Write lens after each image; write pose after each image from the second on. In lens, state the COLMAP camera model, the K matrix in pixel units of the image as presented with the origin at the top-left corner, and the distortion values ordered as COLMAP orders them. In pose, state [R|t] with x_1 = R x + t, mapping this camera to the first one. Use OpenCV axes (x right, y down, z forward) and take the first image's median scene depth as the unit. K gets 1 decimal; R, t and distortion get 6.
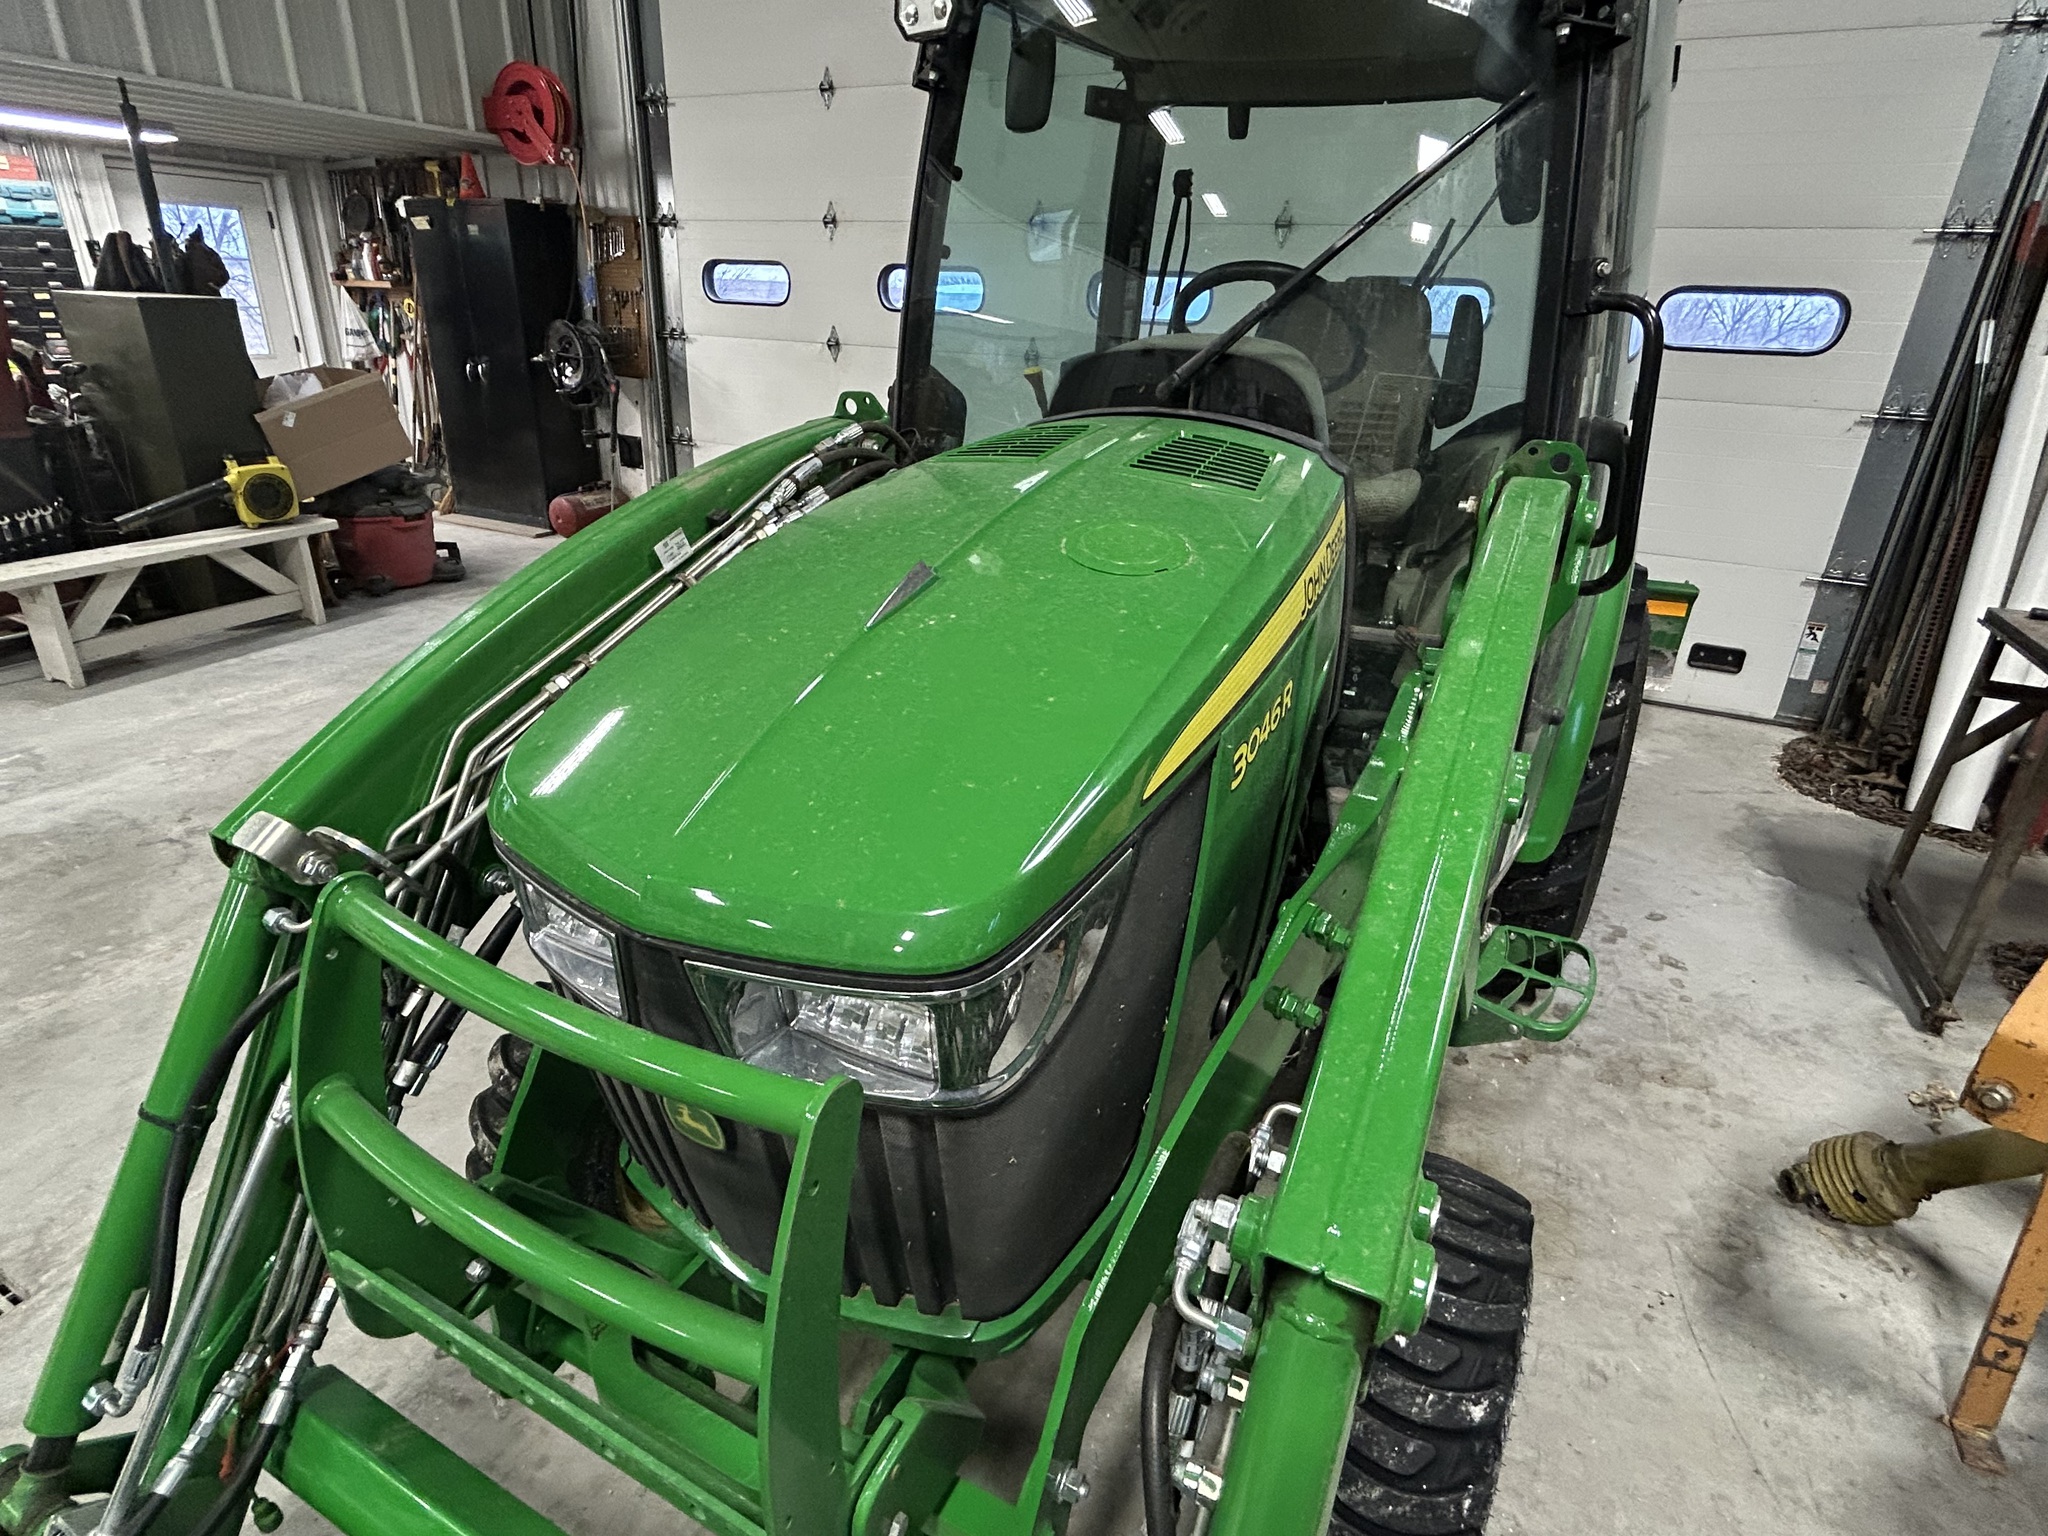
lens RADIAL K [[1072.5, 0, 1017.4], [0, 1072.5, 758.3], [0, 0, 1]] dist [-0.012256, 0.009832]
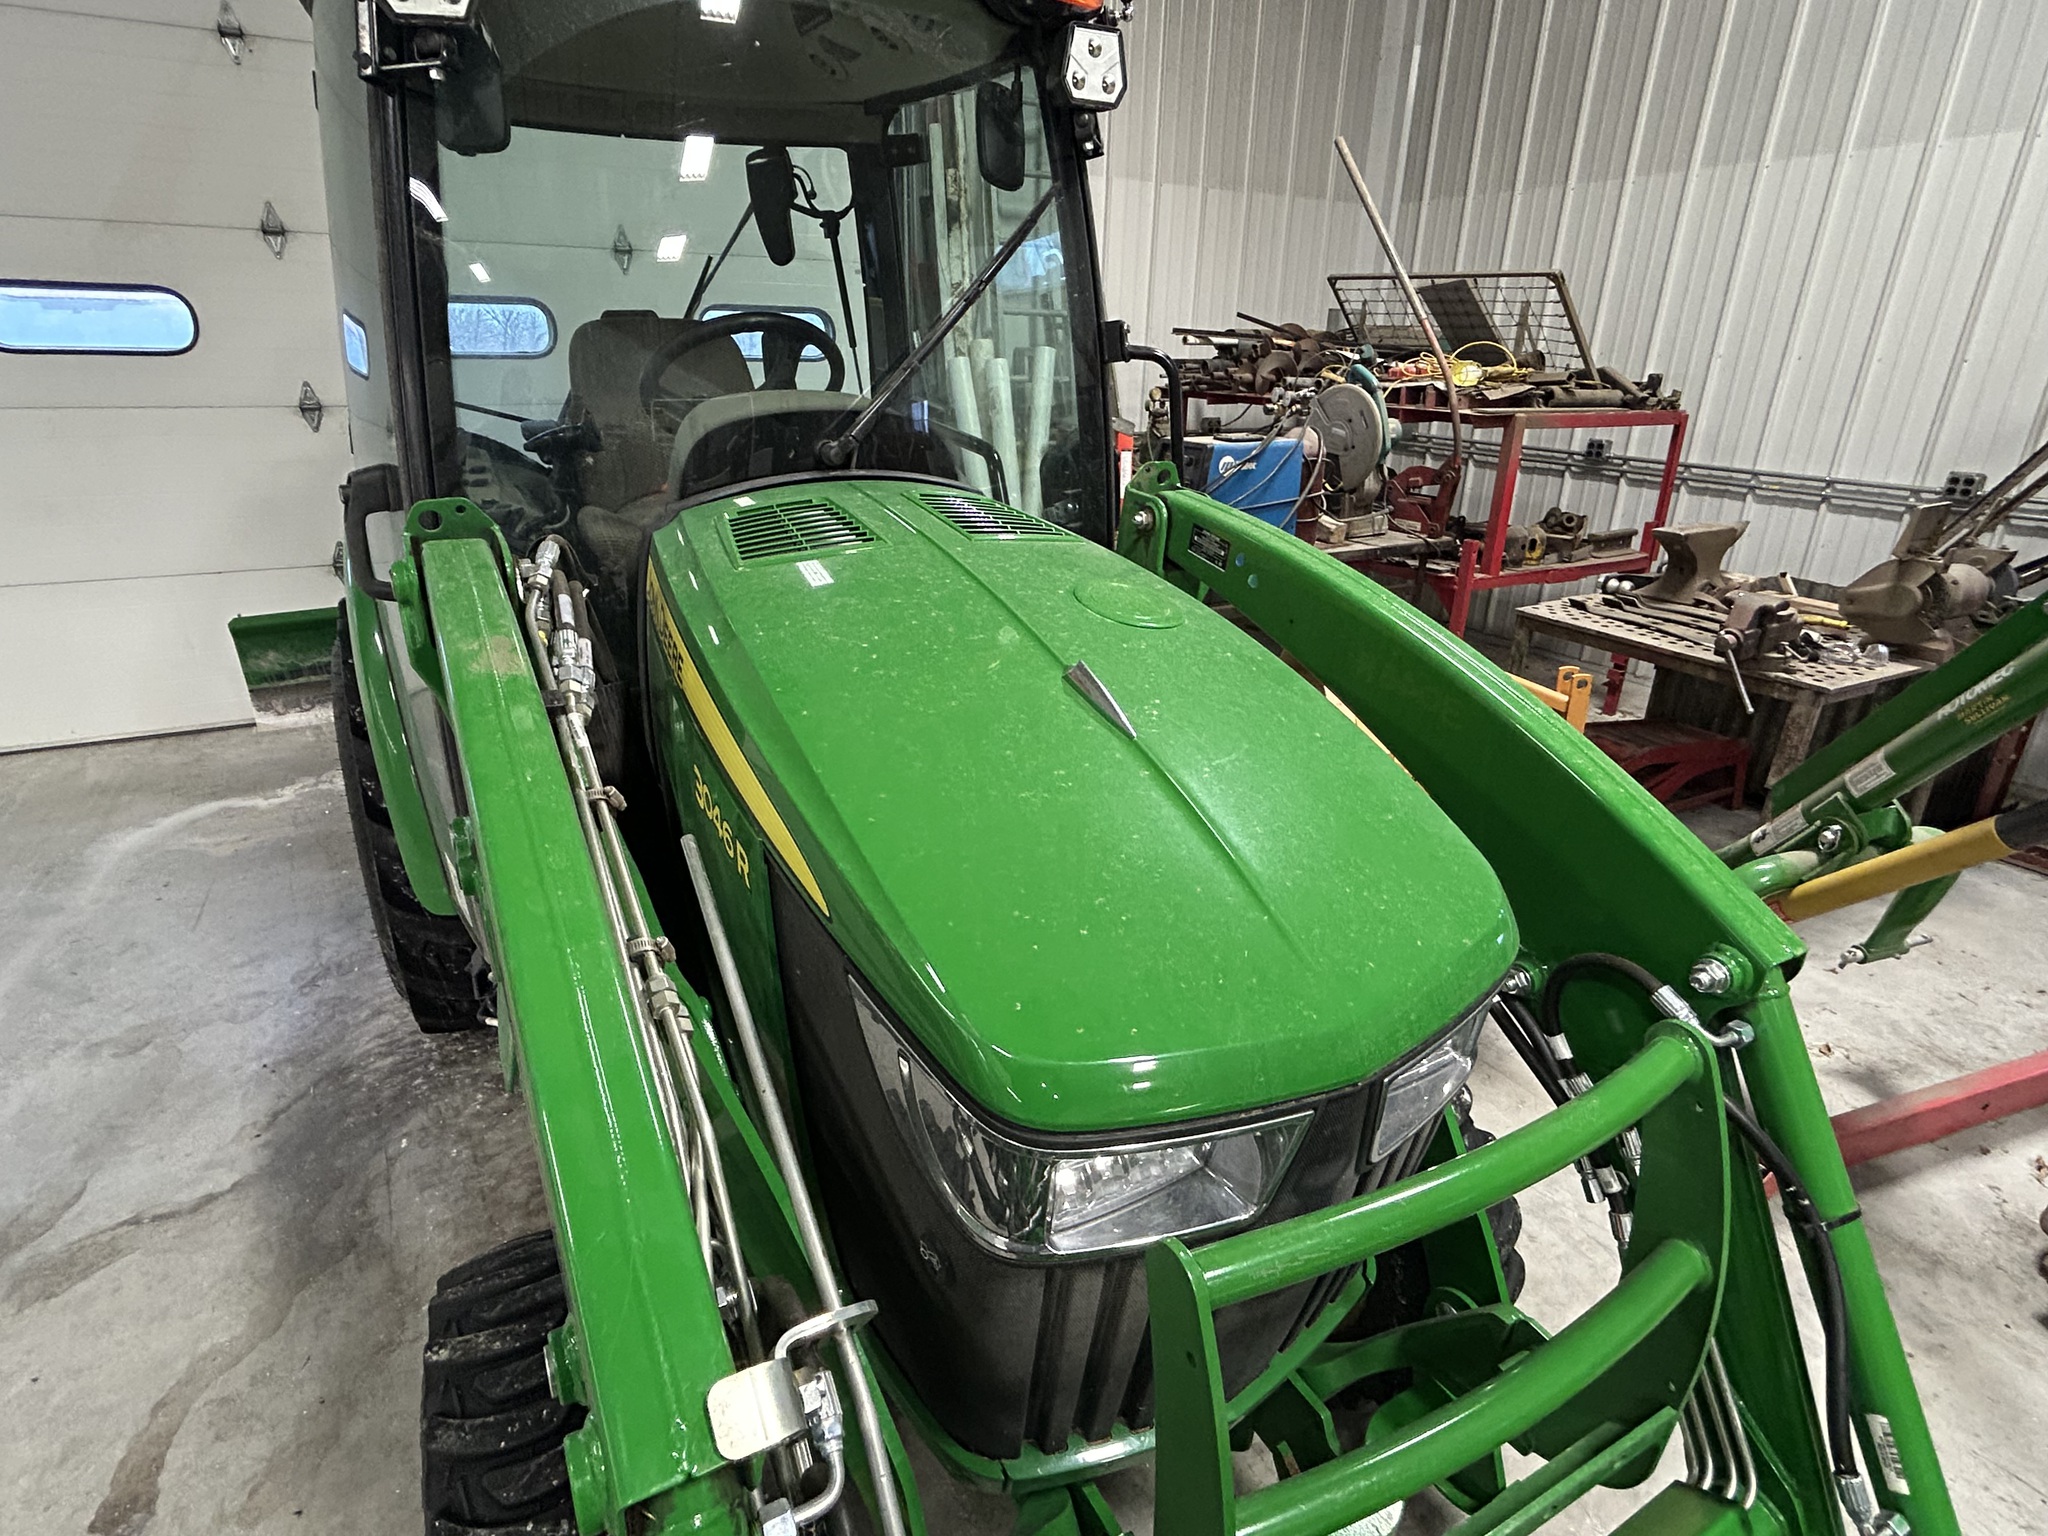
lens RADIAL K [[1072.5, 0, 1018.0], [0, 1072.5, 763.1], [0, 0, 1]] dist [-0.012256, 0.009832]
pose [[0.550736, -0.331477, 0.766037, -0.416816], [0.326839, 0.930118, 0.167500, -0.130307], [-0.768028, 0.158123, 0.620589, 0.213338]]
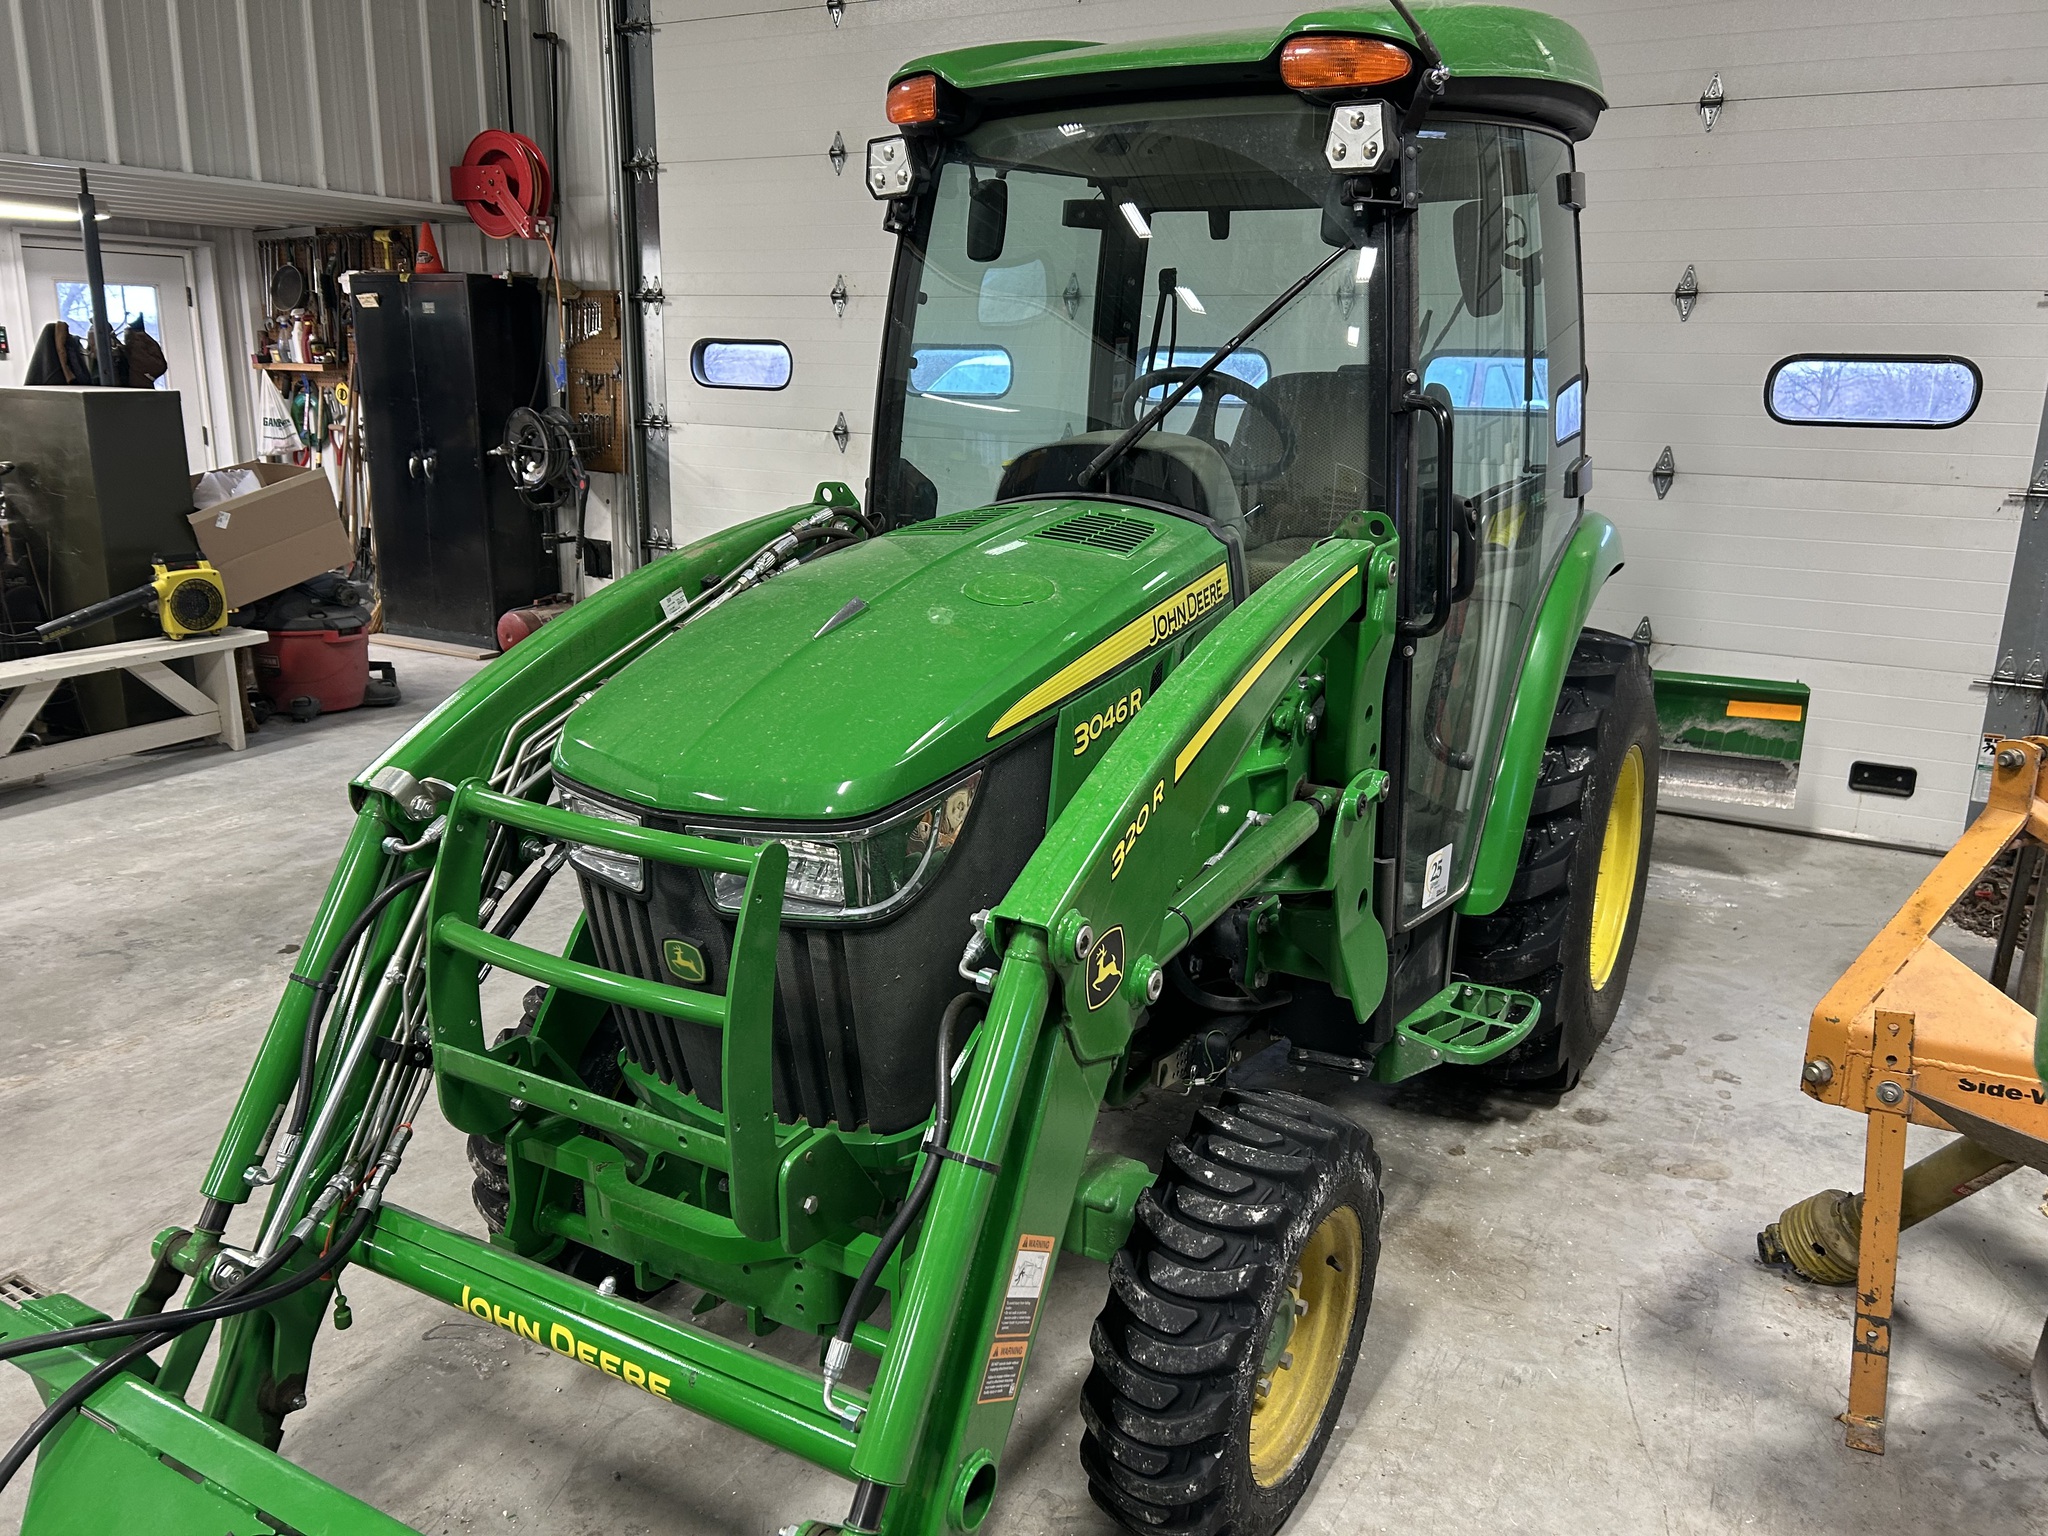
lens RADIAL K [[1548.1, 0, 1039.1], [0, 1548.1, 779.2], [0, 0, 1]] dist [0.042802, -0.047170]
pose [[0.998807, -0.002874, -0.048742, 0.115678], [-0.004108, 0.989781, -0.142539, 0.159317], [0.048653, 0.142569, 0.988588, -0.448350]]
